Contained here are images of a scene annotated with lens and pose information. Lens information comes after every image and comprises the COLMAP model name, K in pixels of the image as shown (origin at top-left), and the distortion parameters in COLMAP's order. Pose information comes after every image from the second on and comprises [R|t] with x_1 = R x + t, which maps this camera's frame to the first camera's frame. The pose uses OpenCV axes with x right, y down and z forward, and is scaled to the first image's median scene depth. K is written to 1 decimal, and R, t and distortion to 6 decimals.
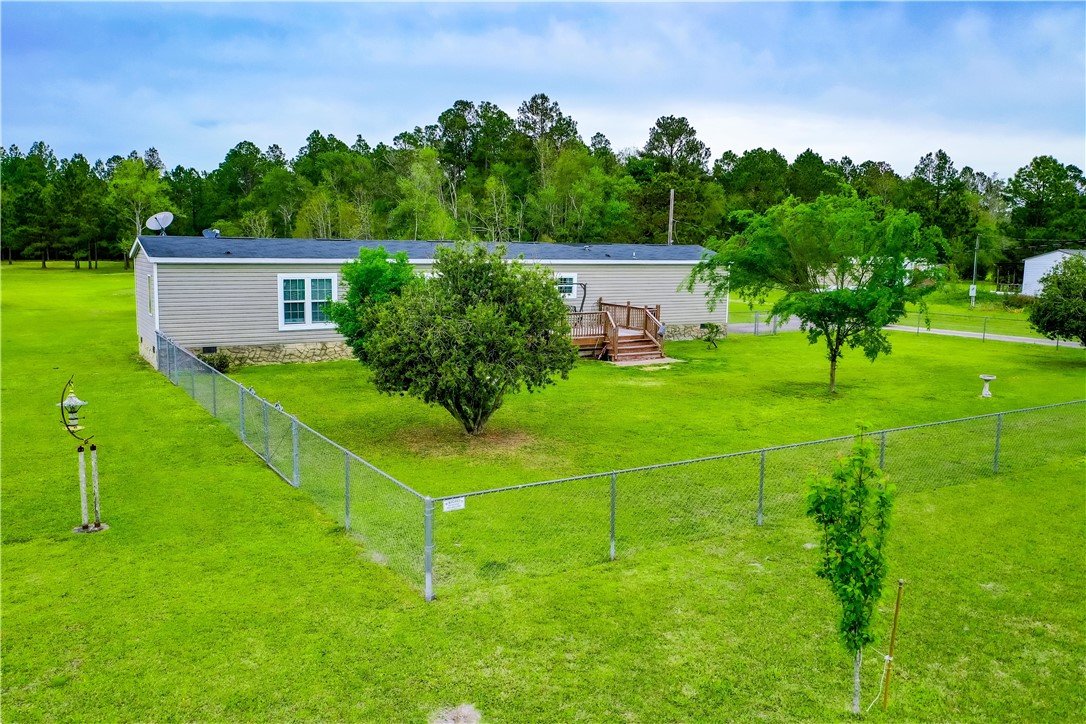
lens RADIAL K [[857.4, 0, 543.0], [0, 857.4, 362.0], [0, 0, 1]] dist [-0.002604, 0.008323]
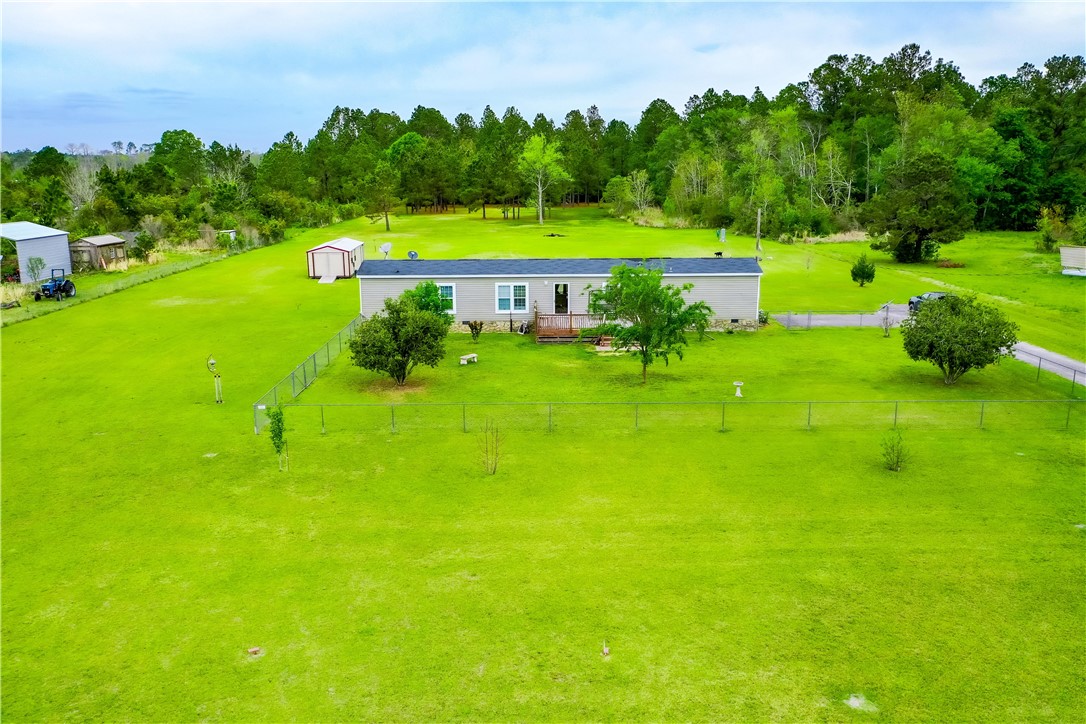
lens RADIAL K [[857.2, 0, 543.0], [0, 857.2, 362.0], [0, 0, 1]] dist [0.003418, 0.001373]
pose [[0.854677, 0.098064, -0.509813, 0.171233], [-0.052307, 0.993267, 0.103368, -0.027804], [0.516518, -0.061680, 0.854052, -0.086299]]
